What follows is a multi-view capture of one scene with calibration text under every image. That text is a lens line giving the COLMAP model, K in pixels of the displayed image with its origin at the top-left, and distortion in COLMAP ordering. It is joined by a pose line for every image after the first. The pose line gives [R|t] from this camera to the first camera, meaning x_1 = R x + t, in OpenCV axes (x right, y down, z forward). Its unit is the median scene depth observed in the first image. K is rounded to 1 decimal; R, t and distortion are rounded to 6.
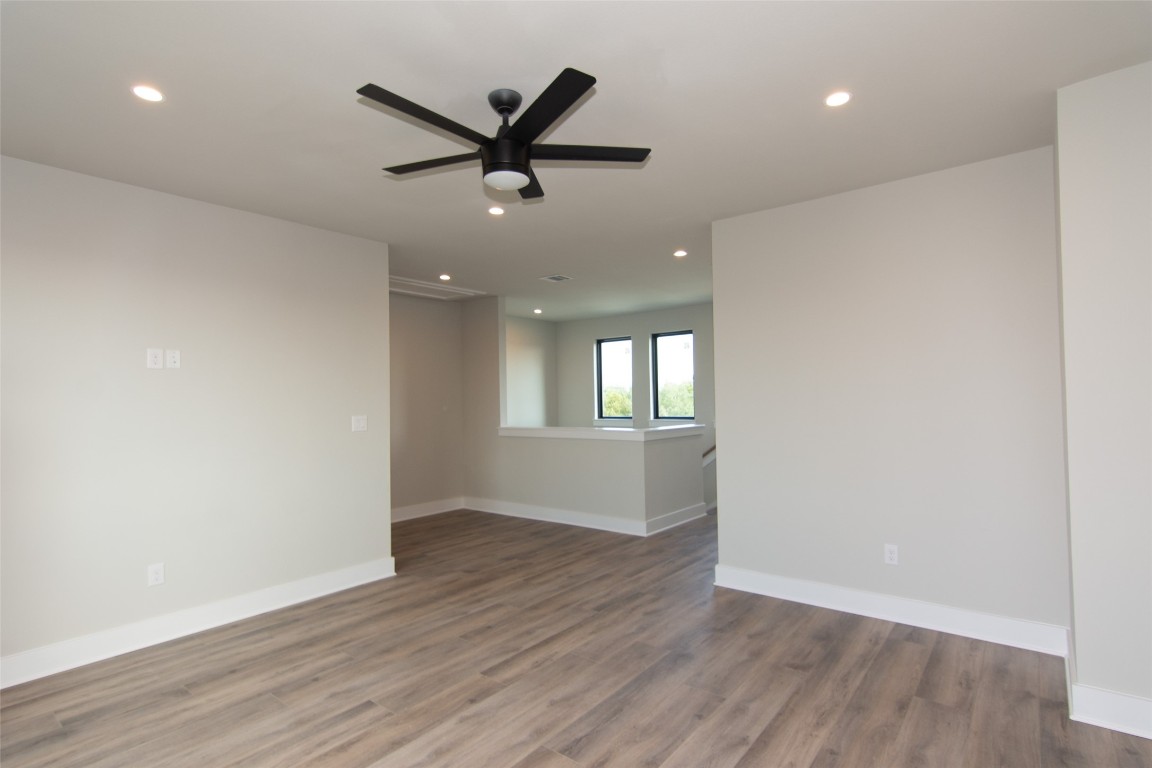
lens RADIAL K [[563.7, 0, 580.8], [0, 563.7, 389.7], [0, 0, 1]] dist [0.003391, 0.000021]
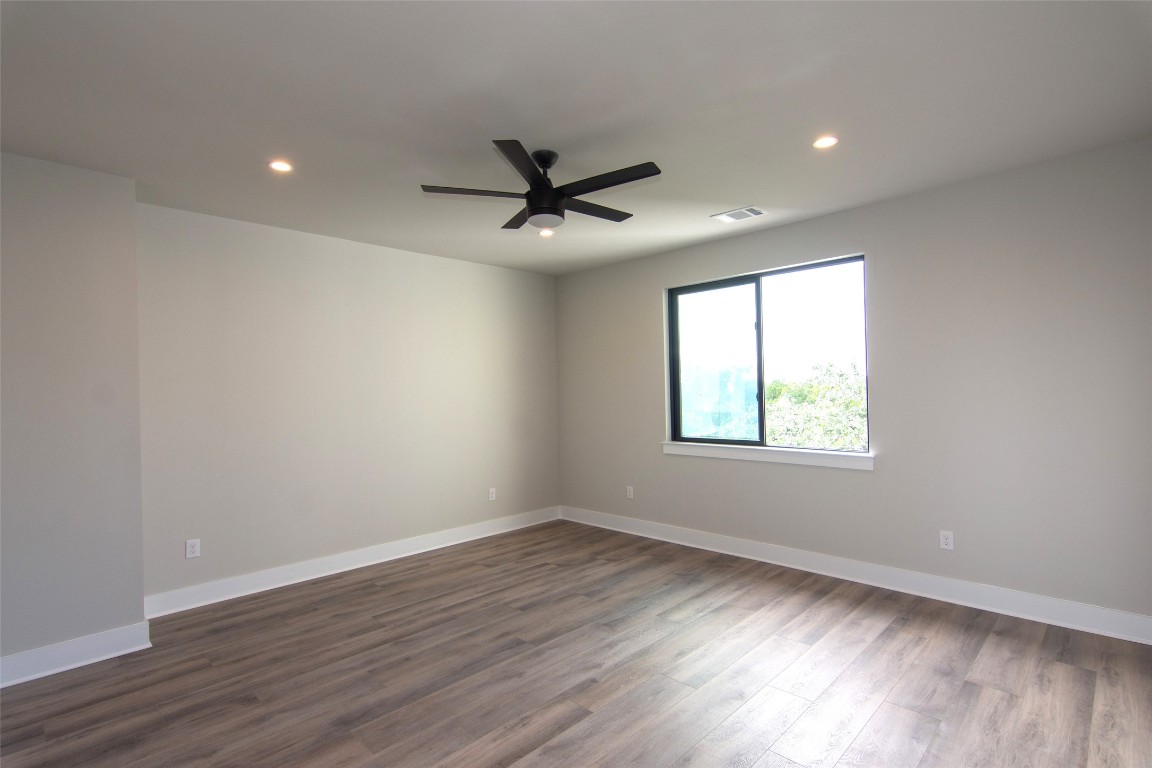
lens RADIAL K [[563.7, 0, 580.8], [0, 563.7, 389.7], [0, 0, 1]] dist [0.003391, 0.000021]
pose [[-0.993611, 0.040255, 0.105436, -0.302900], [0.038040, 0.999013, -0.022935, 0.030594], [-0.106255, -0.018778, -0.994162, 2.074653]]
